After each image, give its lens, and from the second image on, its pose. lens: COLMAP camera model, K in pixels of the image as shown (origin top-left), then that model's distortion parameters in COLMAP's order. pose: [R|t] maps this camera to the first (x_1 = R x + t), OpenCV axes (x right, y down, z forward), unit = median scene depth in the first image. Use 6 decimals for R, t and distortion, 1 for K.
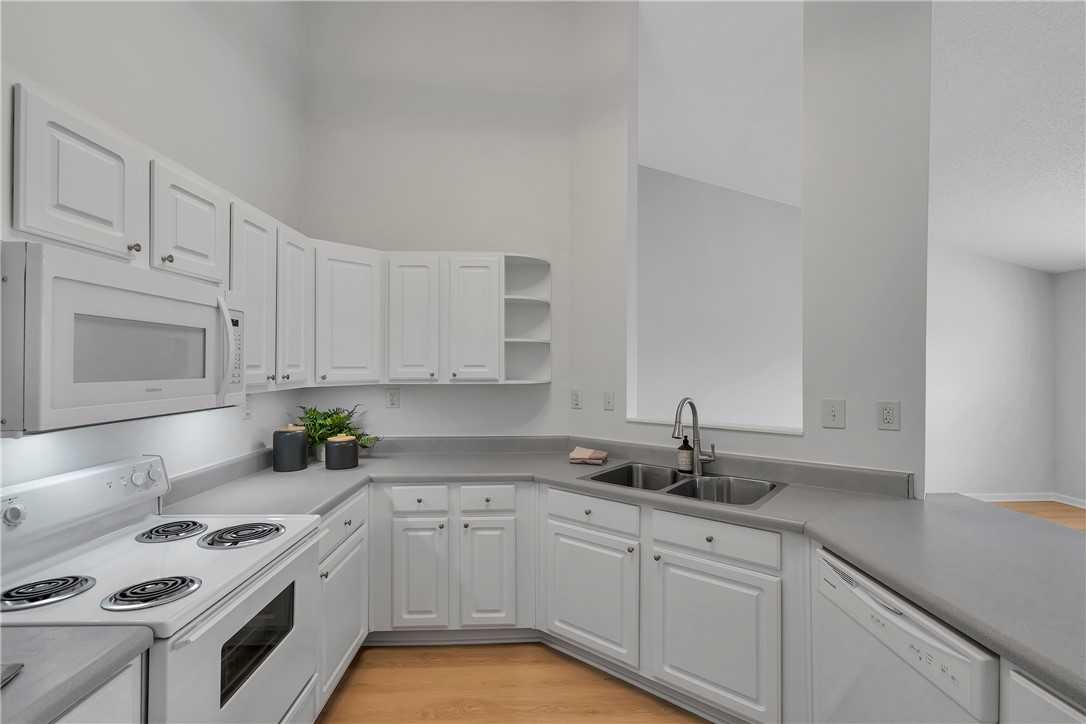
lens RADIAL K [[484.9, 0, 544.5], [0, 484.9, 365.5], [0, 0, 1]] dist [-0.001487, 0.000154]
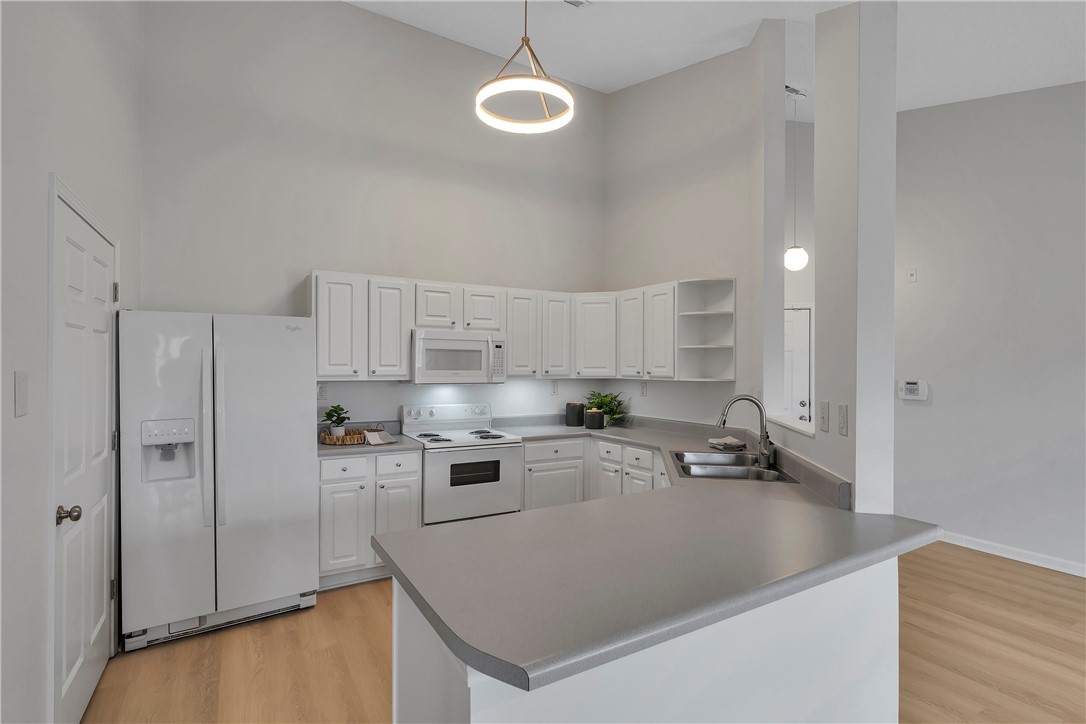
lens RADIAL K [[508.7, 0, 547.3], [0, 508.7, 362.5], [0, 0, 1]] dist [-0.003594, -0.000156]
pose [[0.501046, -0.004458, -0.865409, 1.006954], [-0.006074, 0.999944, -0.008667, 0.003579], [0.865399, 0.009599, 0.500991, 0.000544]]
